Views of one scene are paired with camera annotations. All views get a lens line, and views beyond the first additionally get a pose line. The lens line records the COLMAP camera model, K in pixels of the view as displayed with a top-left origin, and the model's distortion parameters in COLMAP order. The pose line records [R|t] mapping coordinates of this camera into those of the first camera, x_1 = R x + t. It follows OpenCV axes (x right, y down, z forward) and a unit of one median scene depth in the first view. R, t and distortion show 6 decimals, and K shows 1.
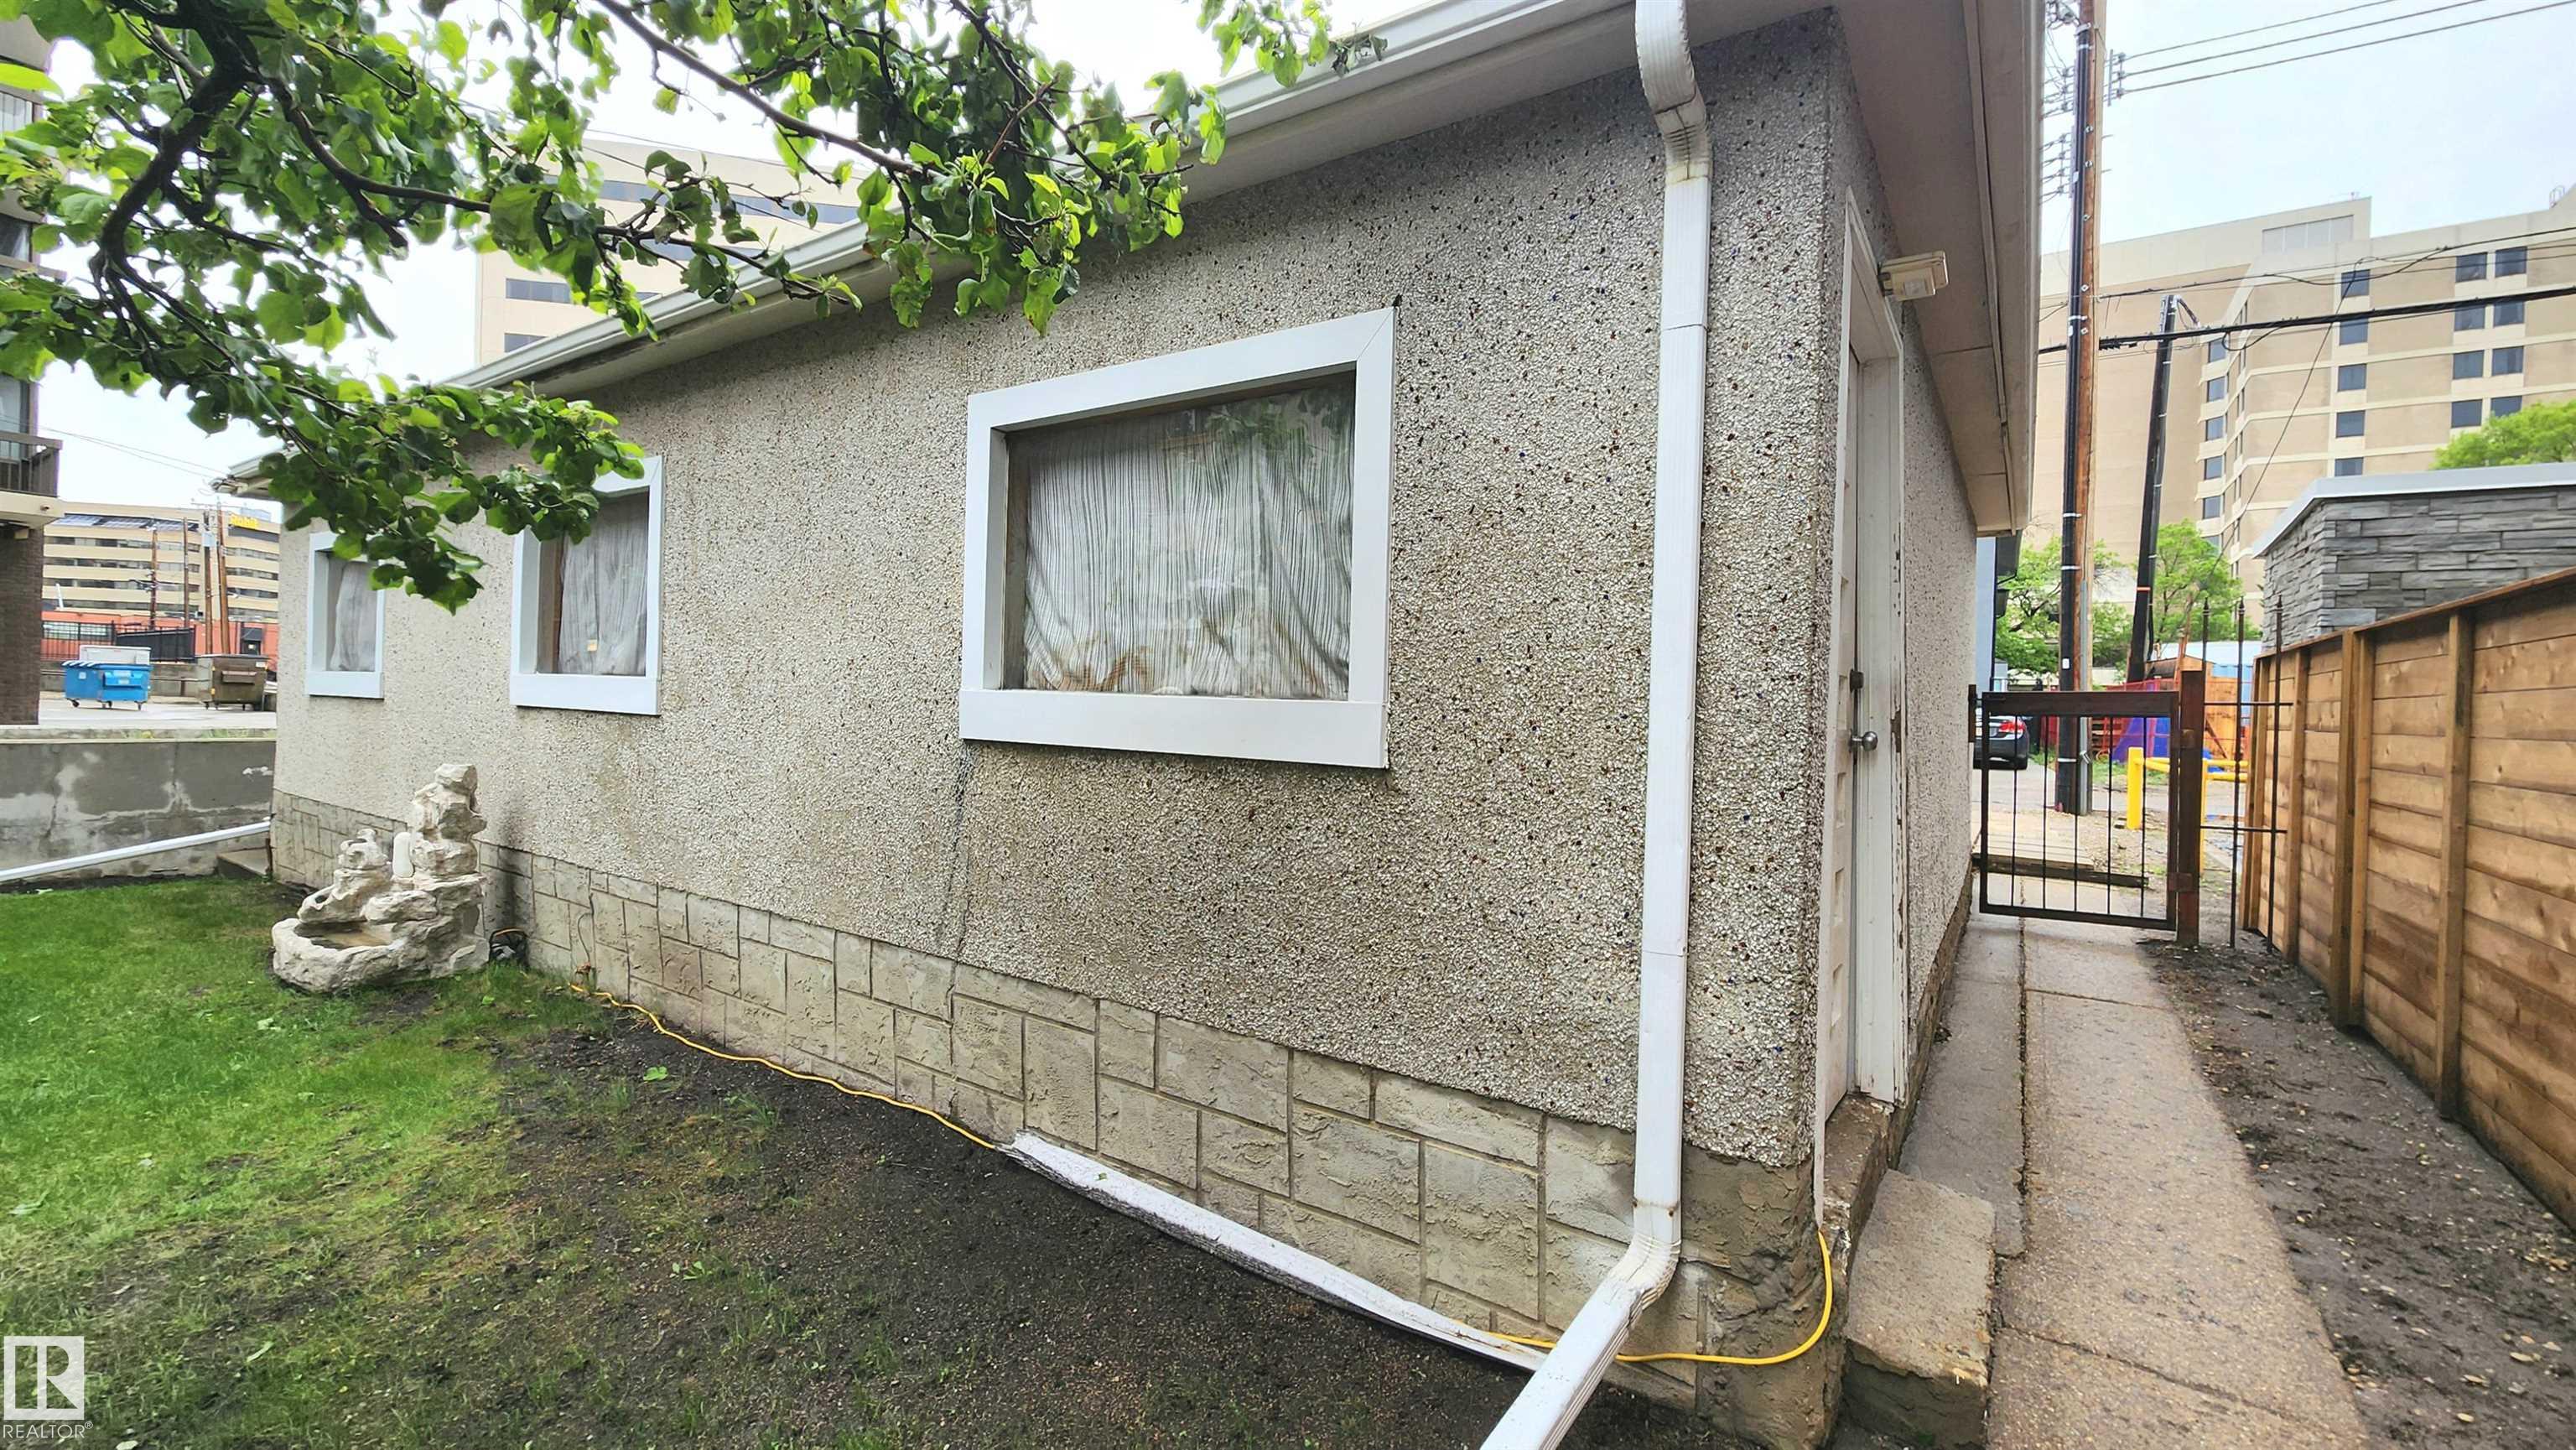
lens RADIAL K [[1051.7, 0, 1291.8], [0, 1051.7, 716.6], [0, 0, 1]] dist [-0.000324, -0.000109]
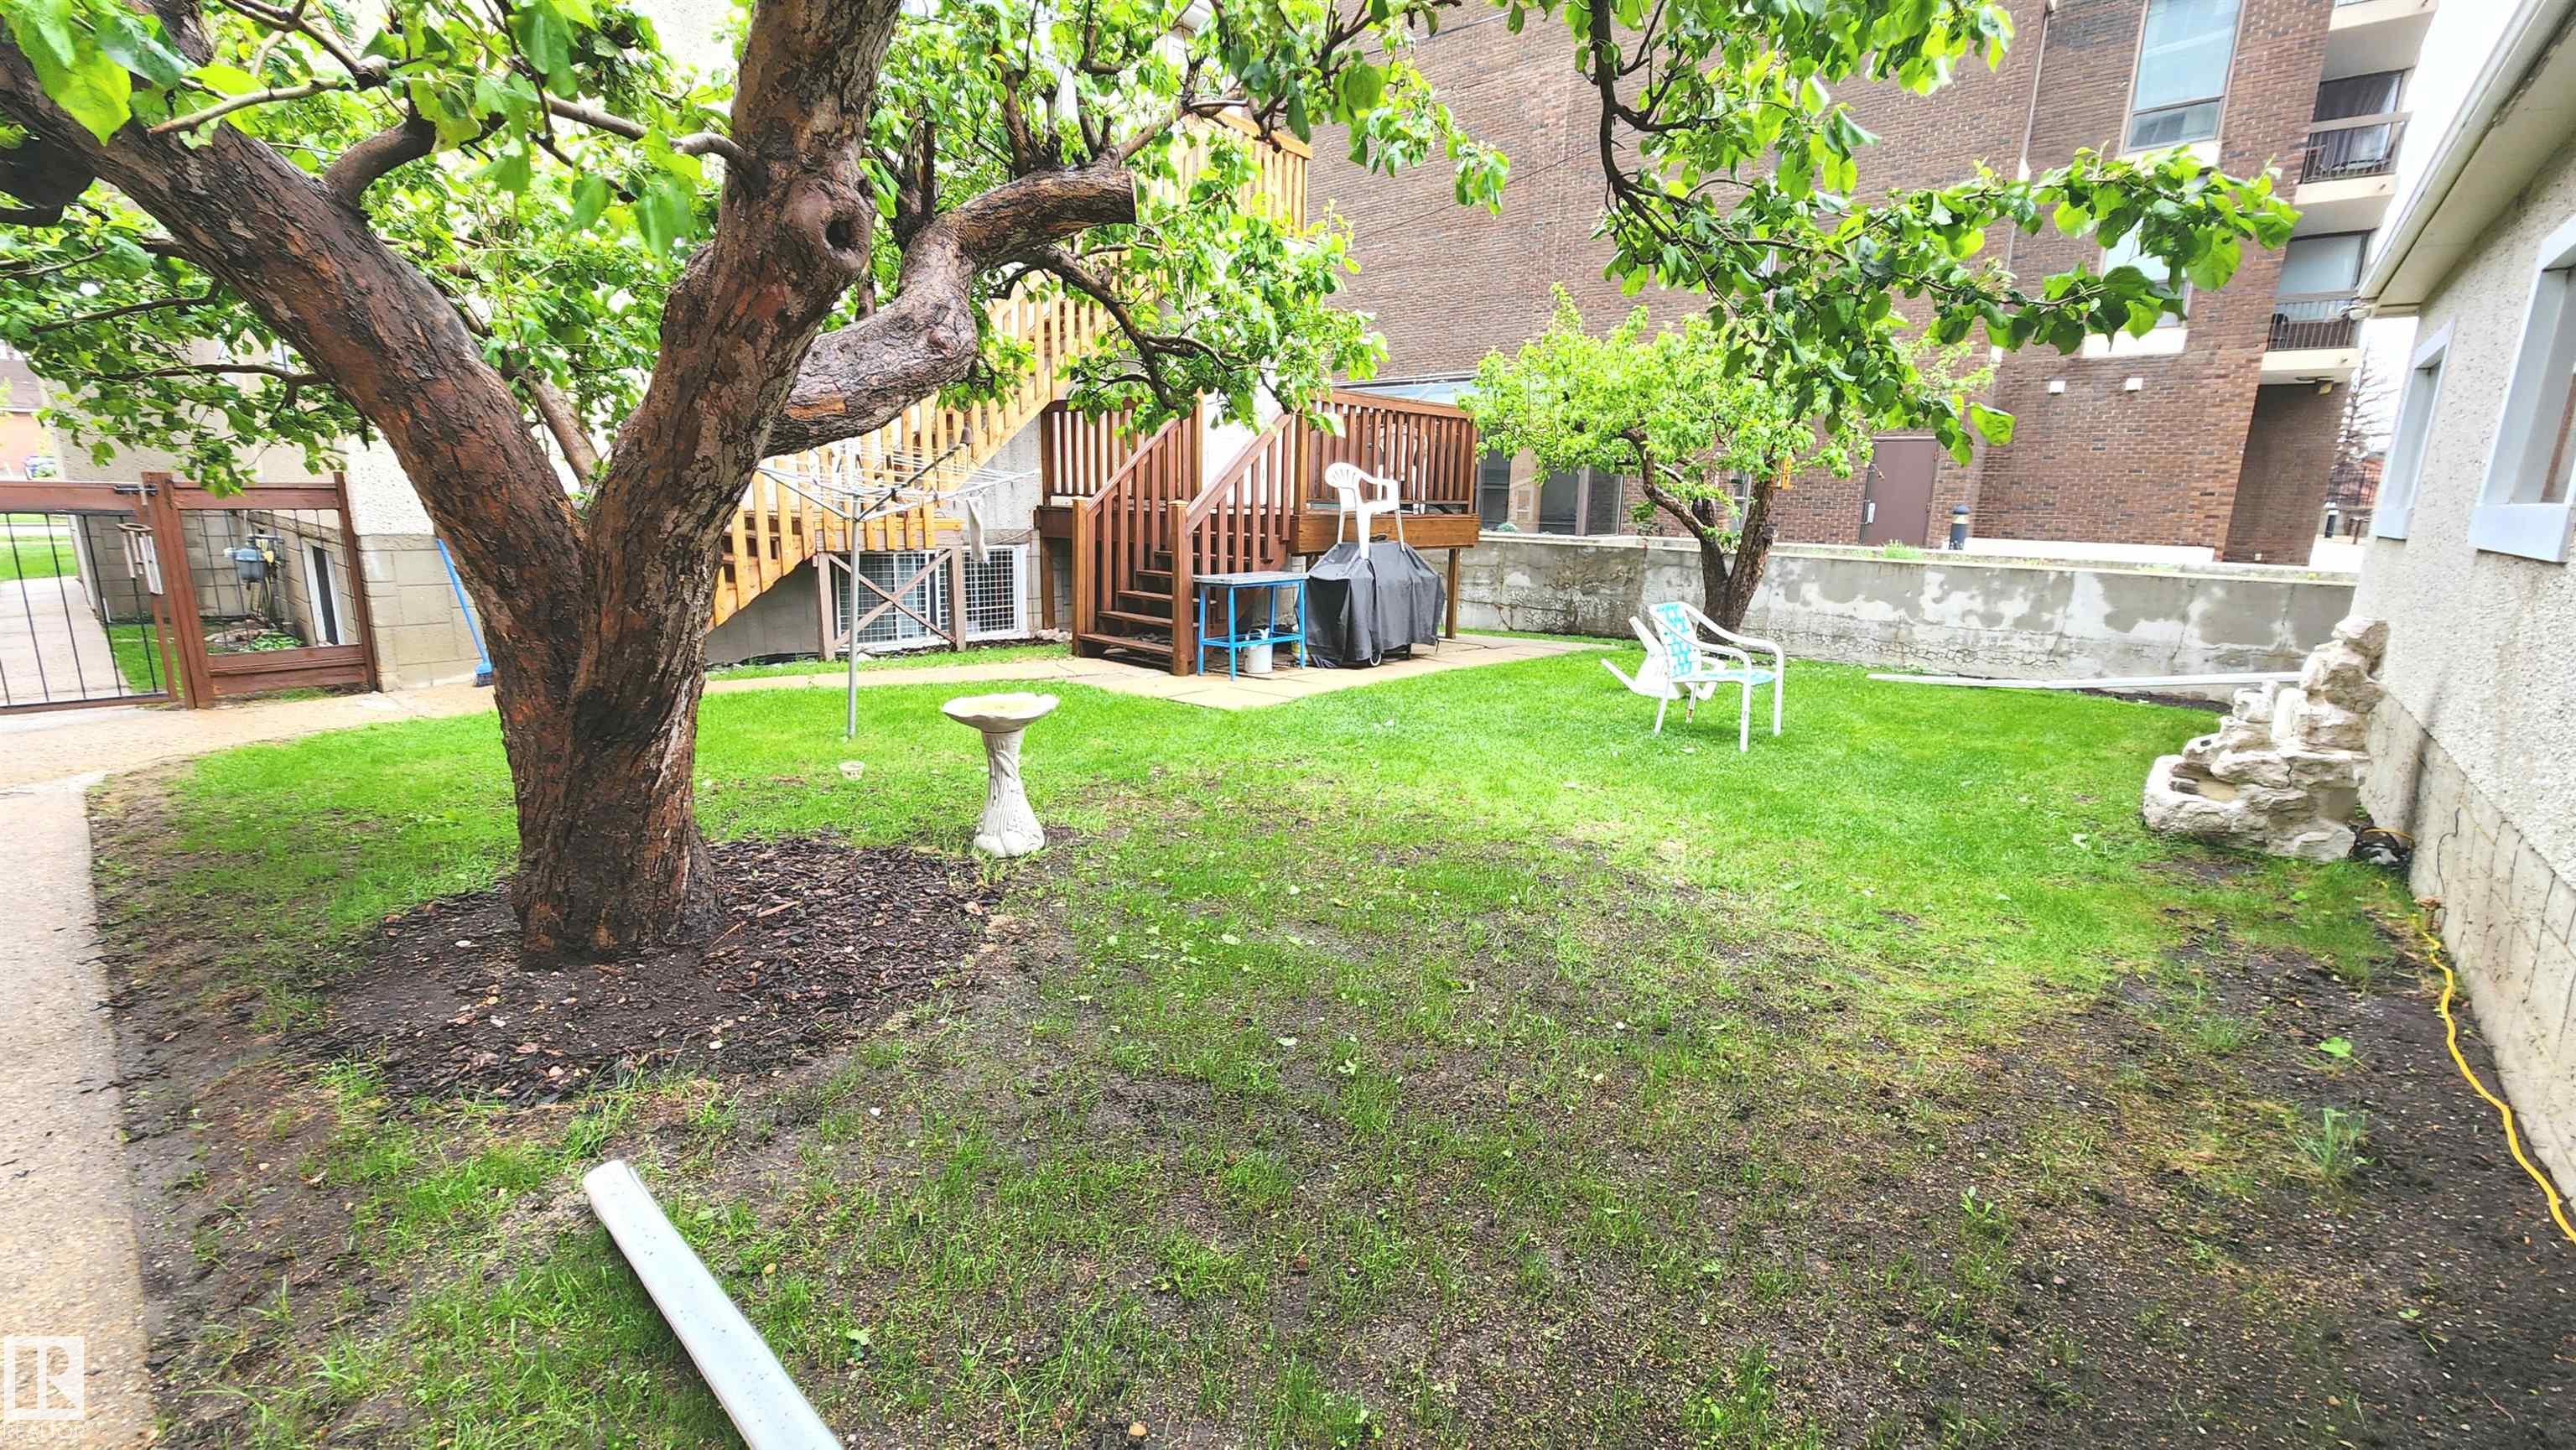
lens RADIAL K [[1051.7, 0, 1291.8], [0, 1051.7, 716.6], [0, 0, 1]] dist [-0.000324, -0.000109]
pose [[-0.118645, 0.176774, -0.977074, 0.151452], [-0.036623, 0.982576, 0.182217, 0.002691], [0.992261, 0.057403, -0.110104, 0.309141]]
